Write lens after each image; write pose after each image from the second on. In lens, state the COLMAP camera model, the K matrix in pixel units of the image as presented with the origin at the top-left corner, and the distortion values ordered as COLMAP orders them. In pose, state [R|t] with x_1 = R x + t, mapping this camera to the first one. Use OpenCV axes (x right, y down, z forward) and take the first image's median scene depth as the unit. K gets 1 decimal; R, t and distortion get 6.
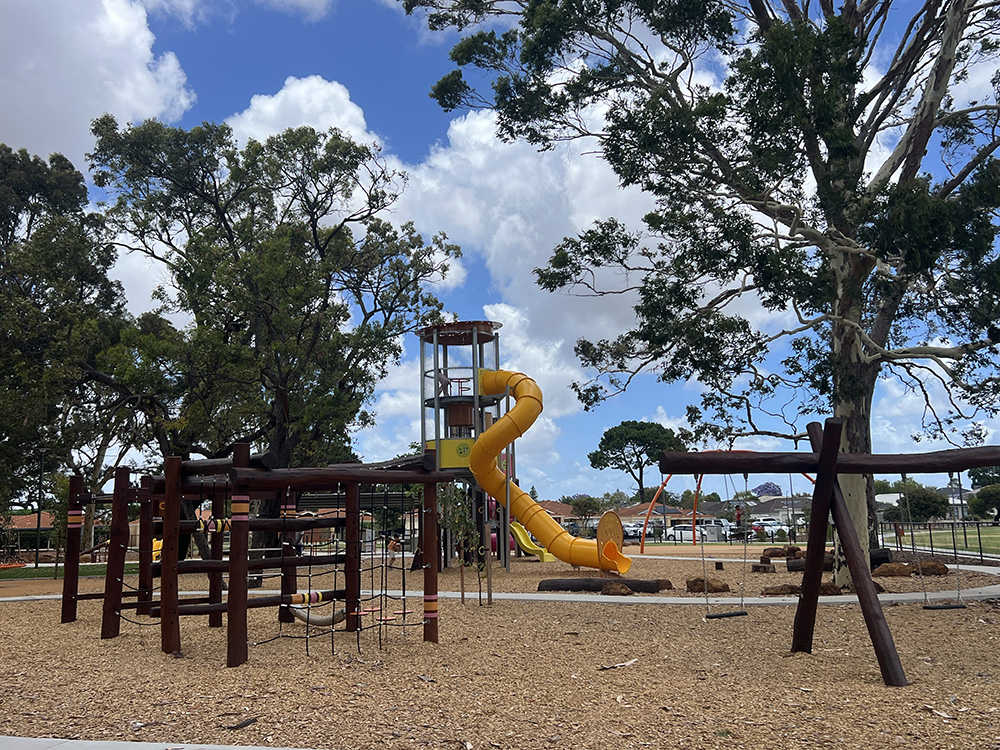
lens RADIAL K [[924.8, 0, 500.0], [0, 924.8, 375.0], [0, 0, 1]] dist [0.097233, -0.005924]
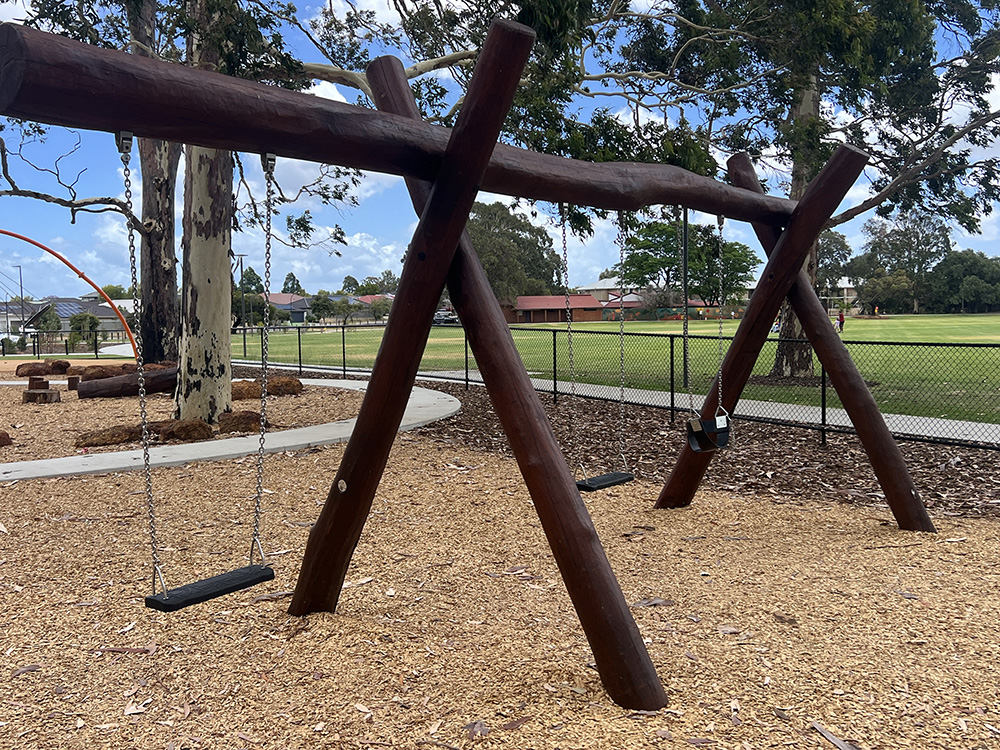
lens RADIAL K [[979.1, 0, 500.0], [0, 979.1, 375.0], [0, 0, 1]] dist [0.043741, 0.003988]
pose [[0.715546, -0.023977, 0.698154, 0.036177], [-0.114169, 0.981959, 0.150737, 0.055773], [-0.689173, -0.187567, 0.699899, 0.318174]]
